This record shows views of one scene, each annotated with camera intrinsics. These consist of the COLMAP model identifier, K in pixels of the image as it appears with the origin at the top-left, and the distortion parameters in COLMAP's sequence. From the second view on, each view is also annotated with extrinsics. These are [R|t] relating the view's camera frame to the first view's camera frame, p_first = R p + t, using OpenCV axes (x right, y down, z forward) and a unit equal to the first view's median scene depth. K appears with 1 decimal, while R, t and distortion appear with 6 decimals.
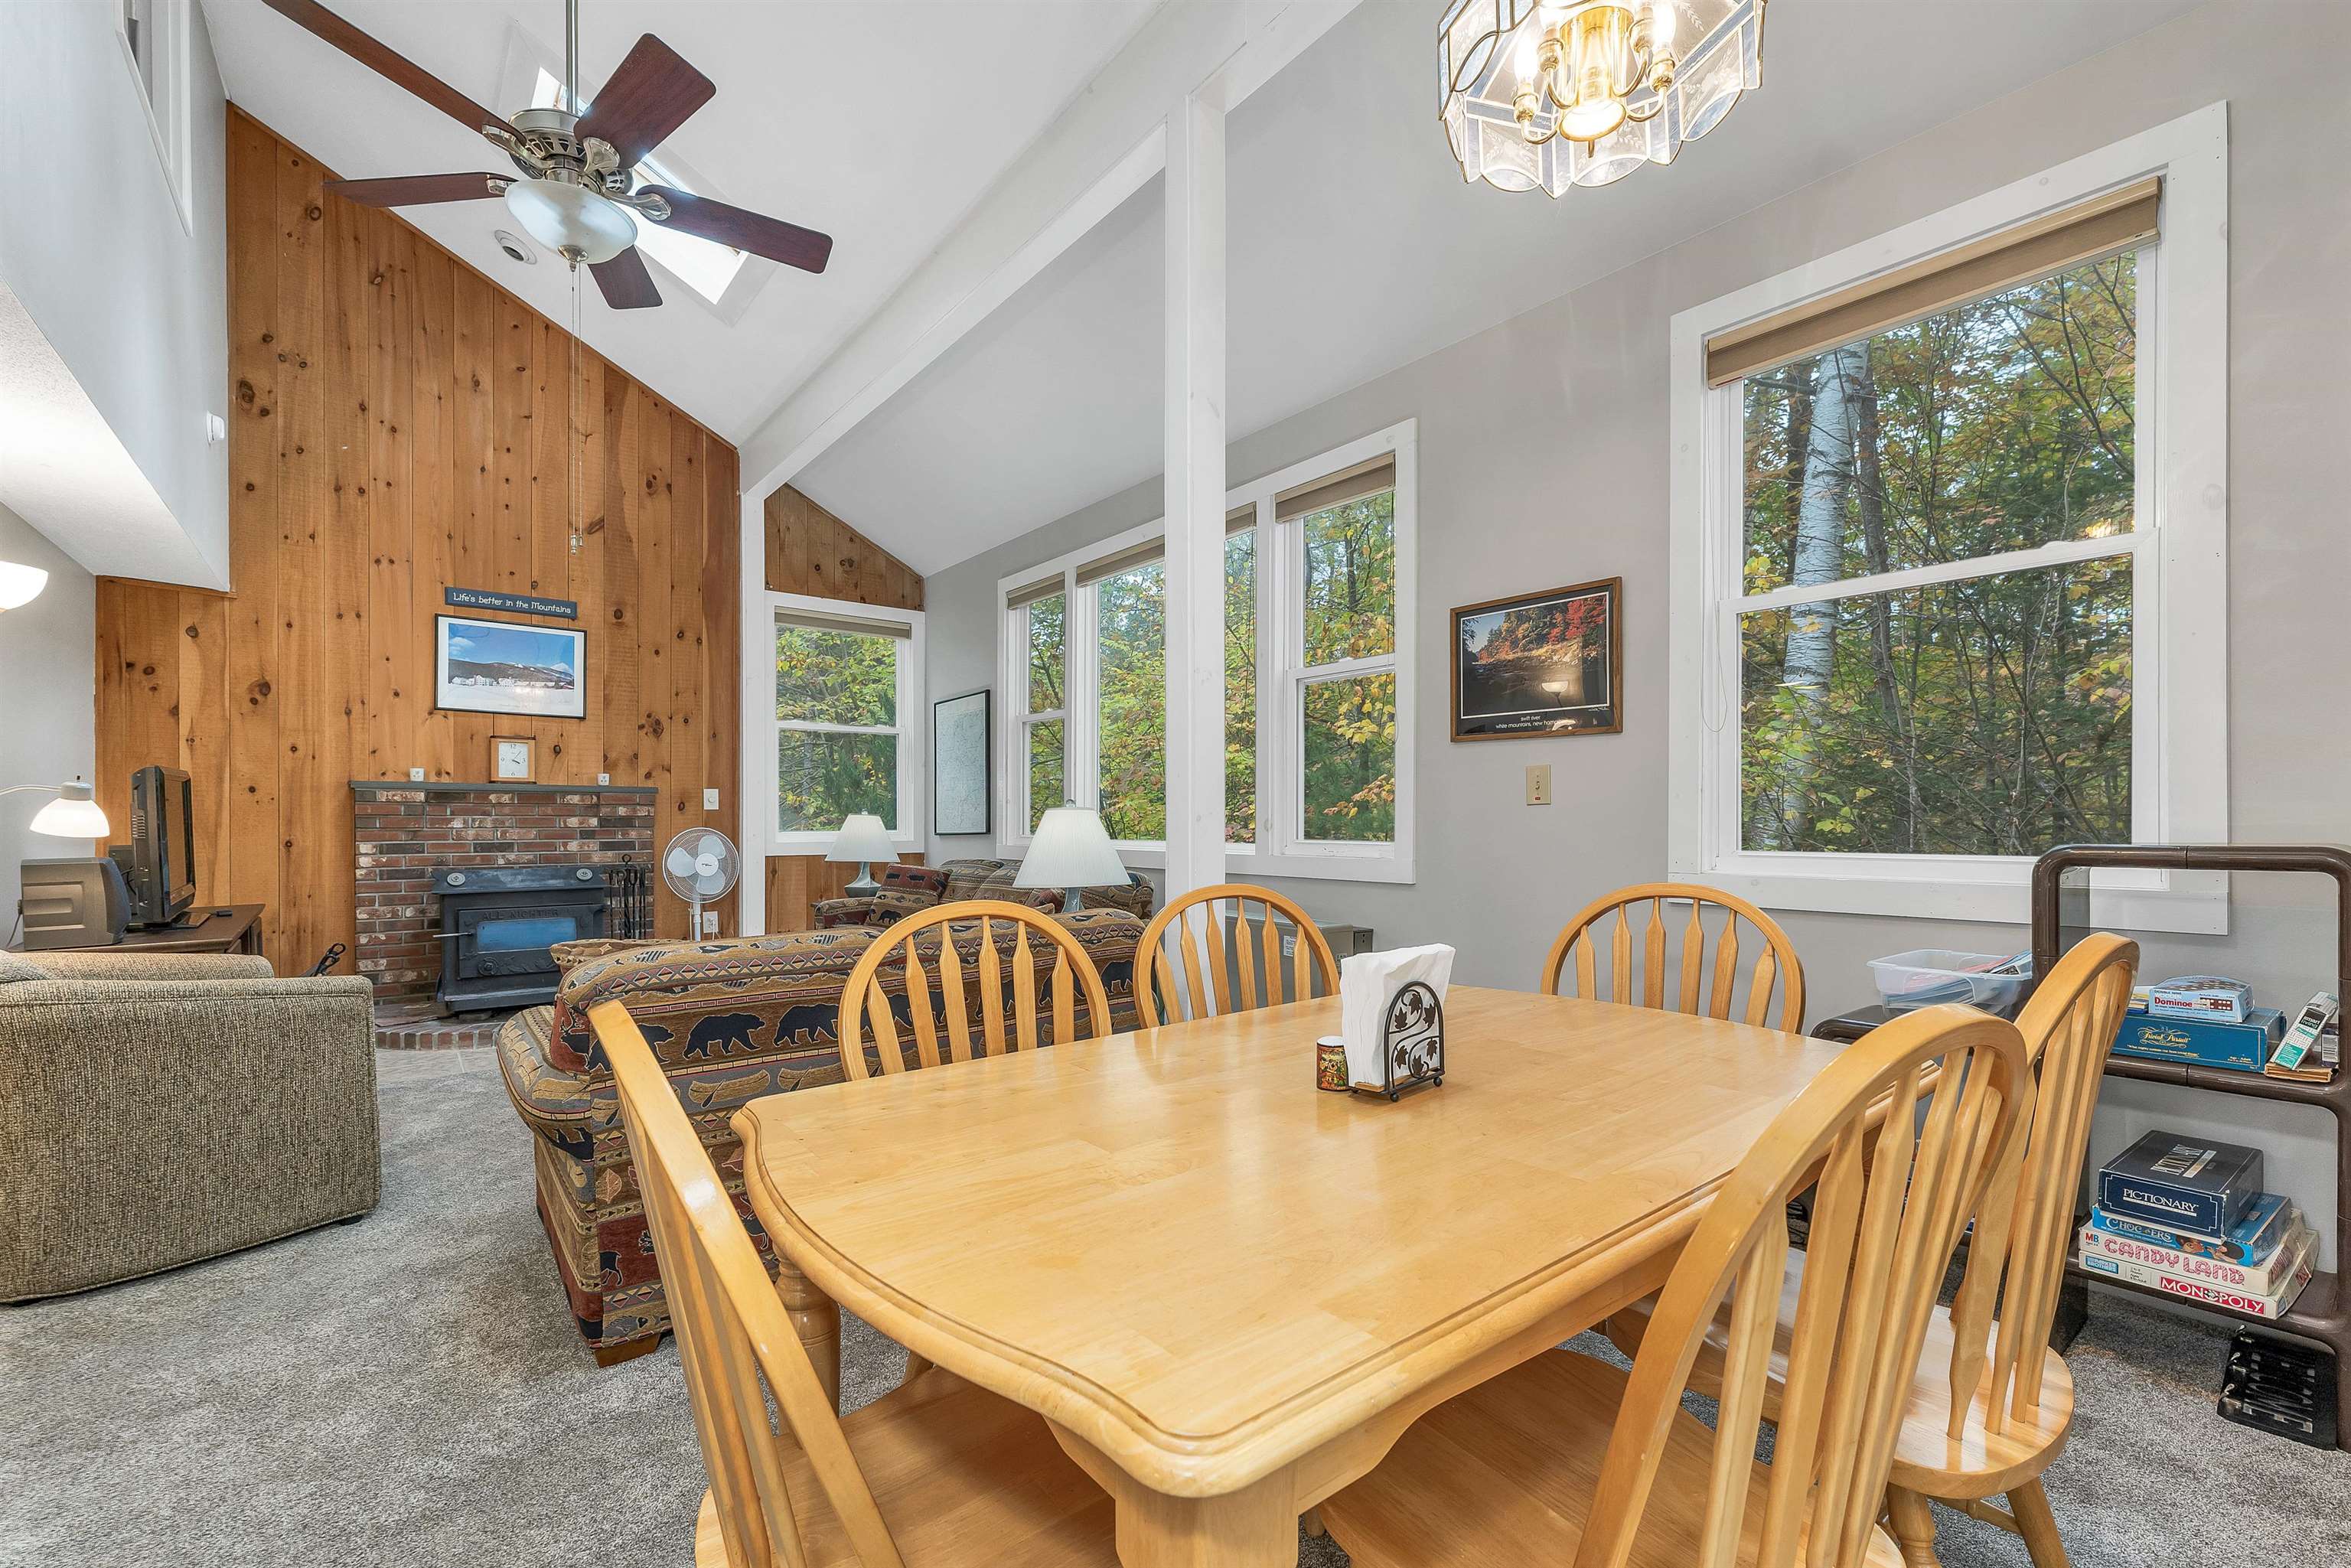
lens RADIAL K [[984.2, 0, 1166.8], [0, 984.2, 825.1], [0, 0, 1]] dist [-0.008805, 0.002107]
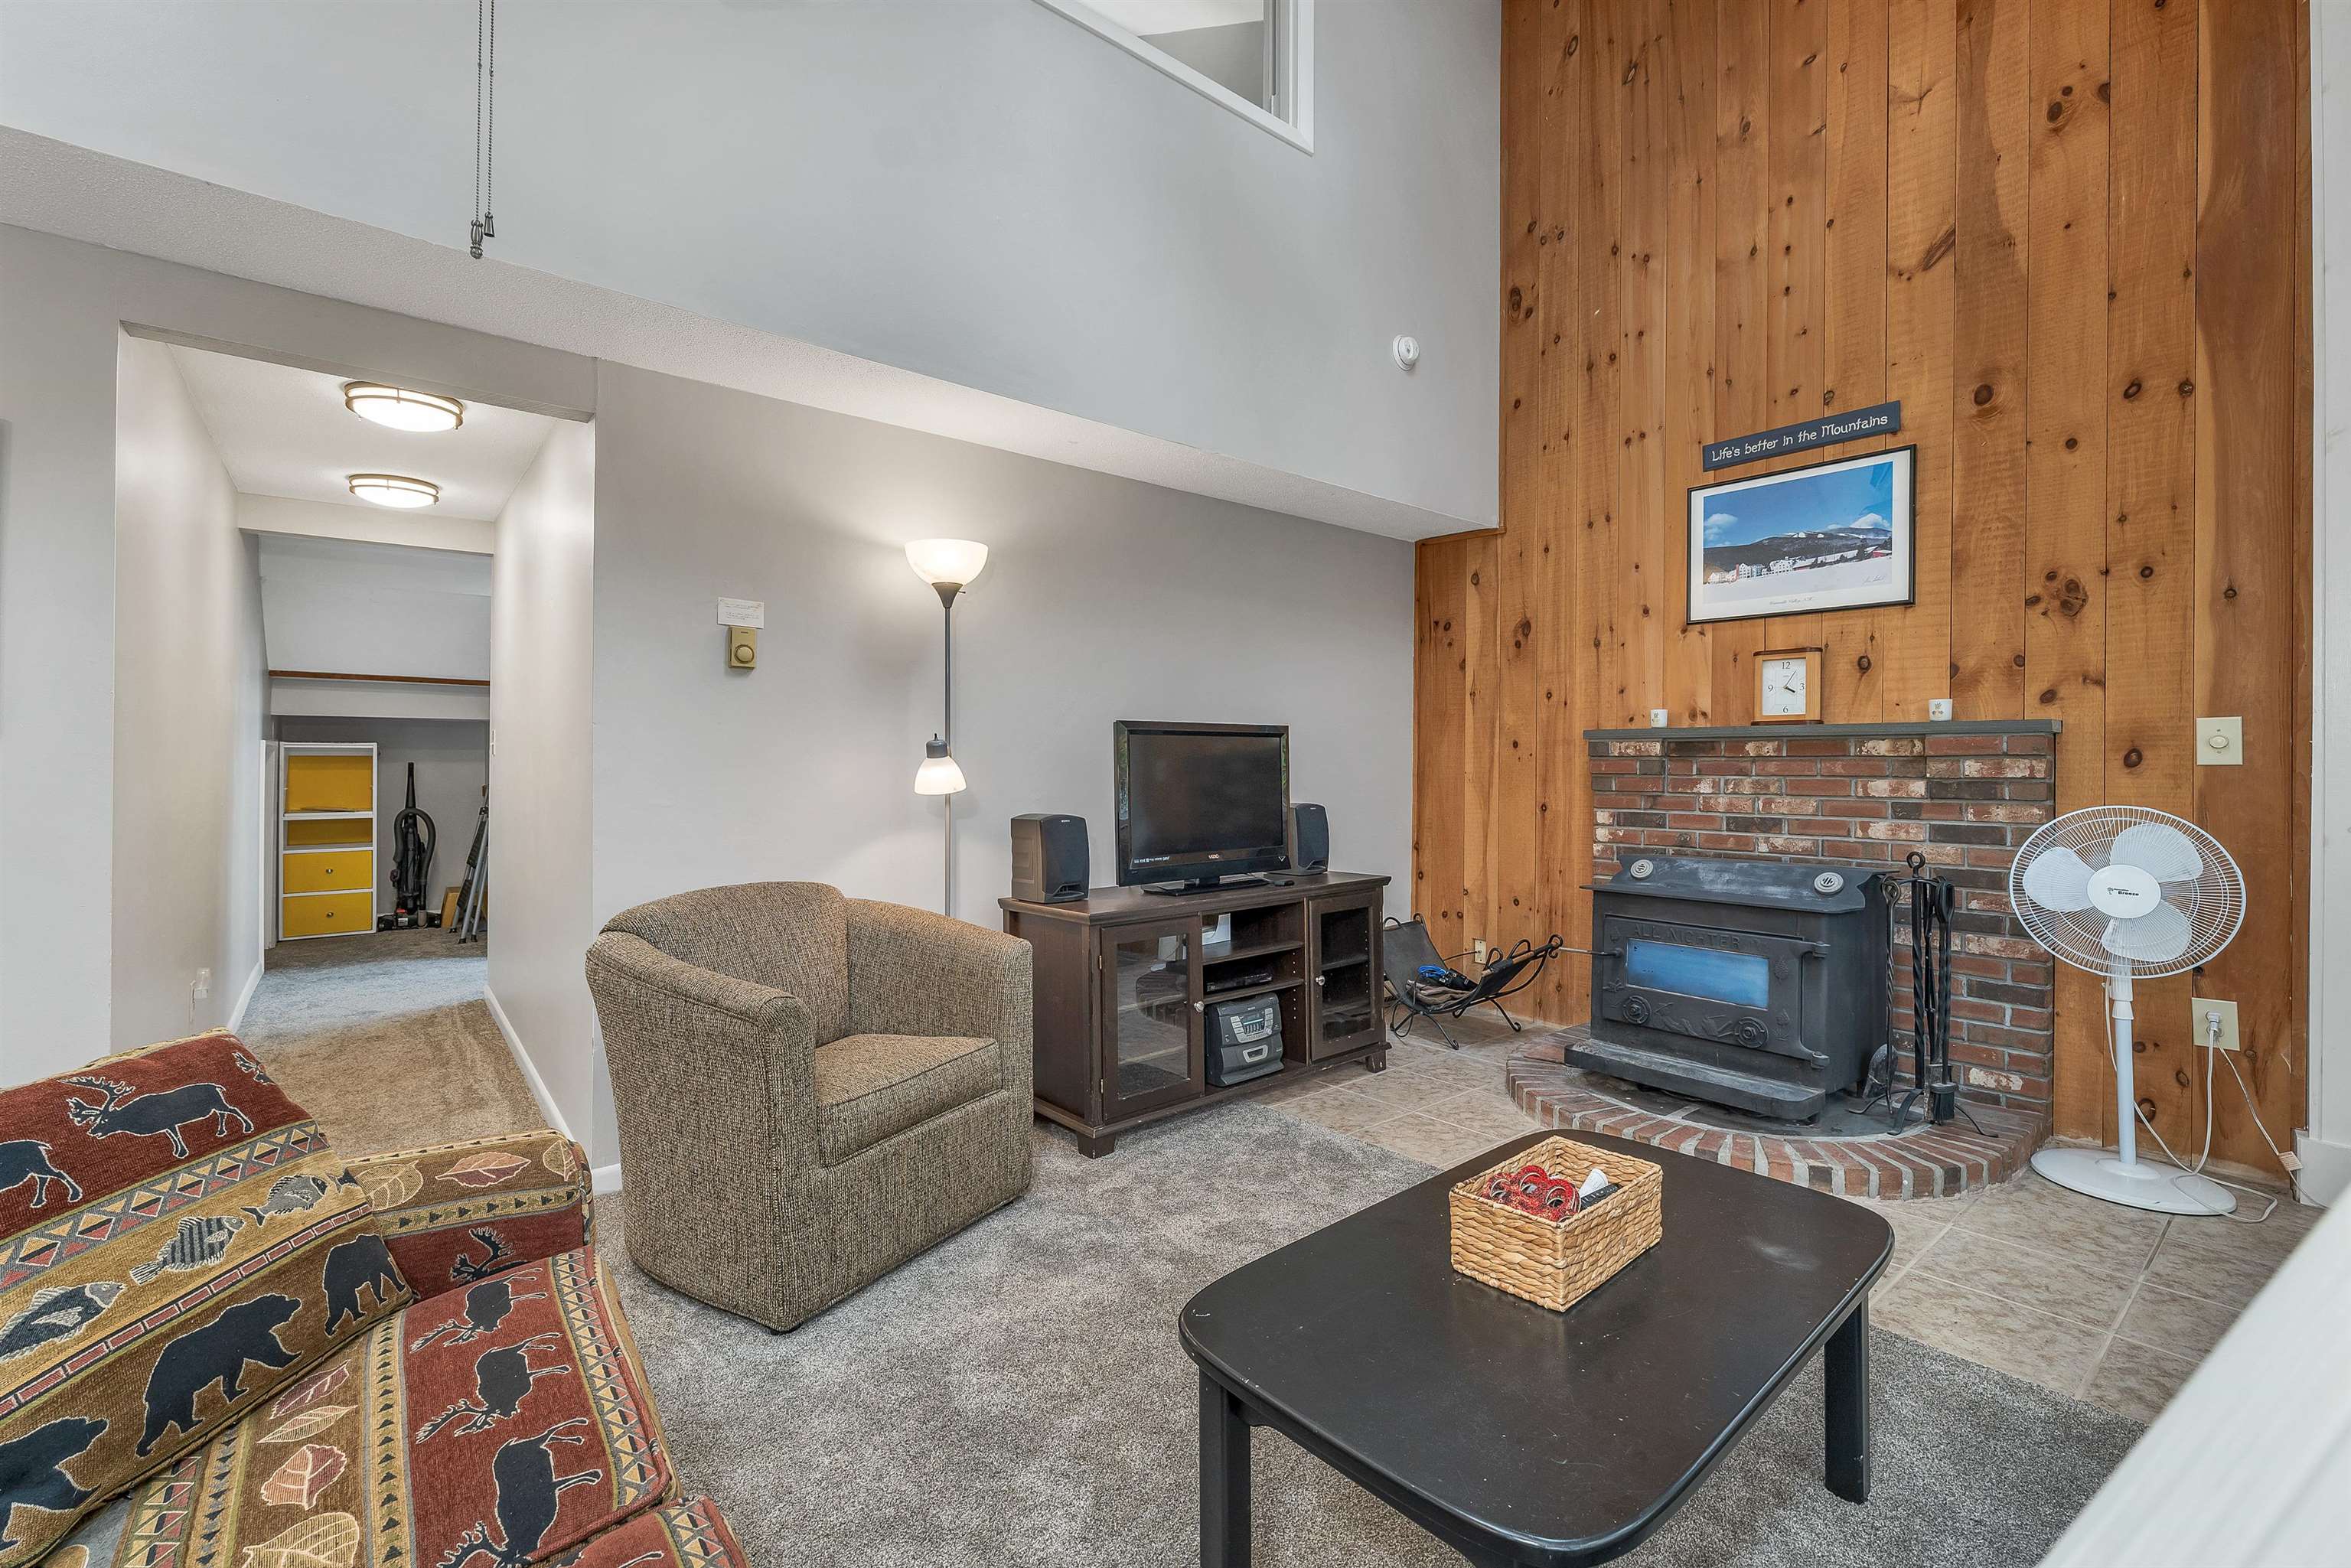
lens RADIAL K [[984.2, 0, 1180.5], [0, 984.2, 766.5], [0, 0, 1]] dist [-0.008805, 0.002107]
pose [[0.018429, -0.004847, -0.999818, -0.048813], [-0.017076, 0.999841, -0.005162, -0.006265], [0.999684, 0.017168, 0.018344, 0.628524]]
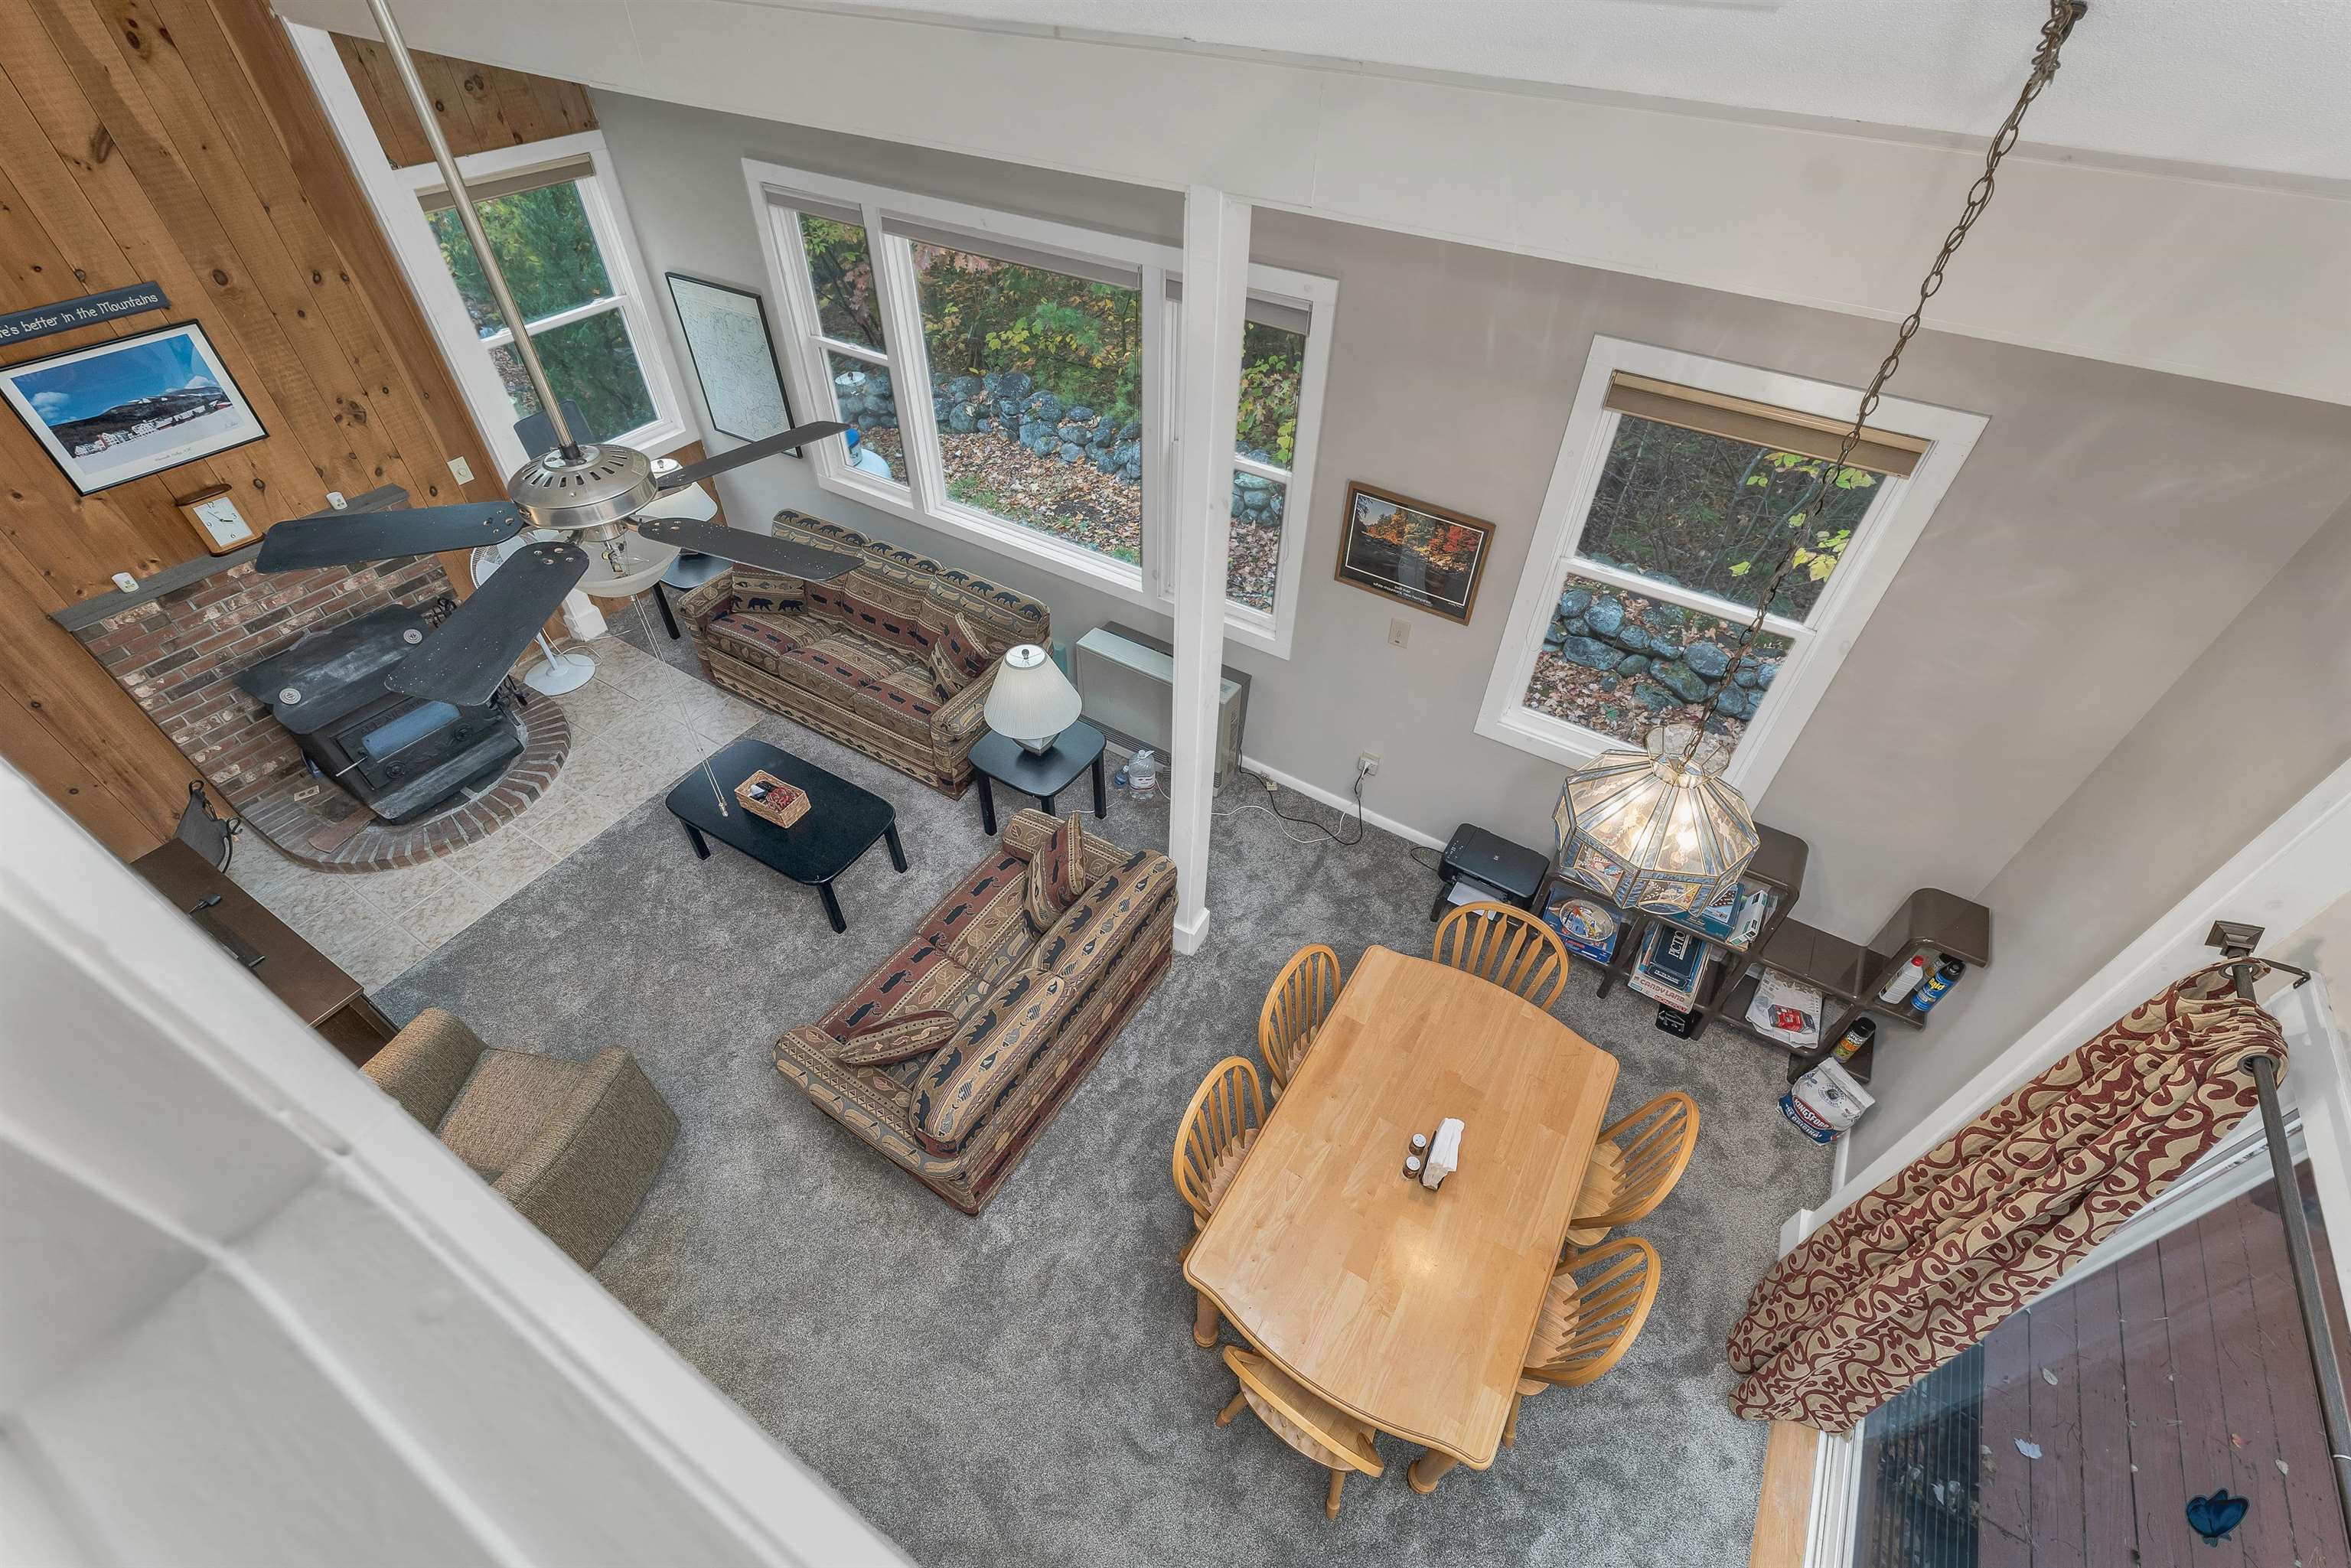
lens RADIAL K [[984.2, 0, 1177.5], [0, 984.2, 780.6], [0, 0, 1]] dist [-0.008805, 0.002107]
pose [[0.941046, -0.221096, 0.256026, -0.181680], [-0.016609, 0.725736, 0.687773, -0.502903], [-0.337871, -0.651478, 0.679278, 0.039124]]
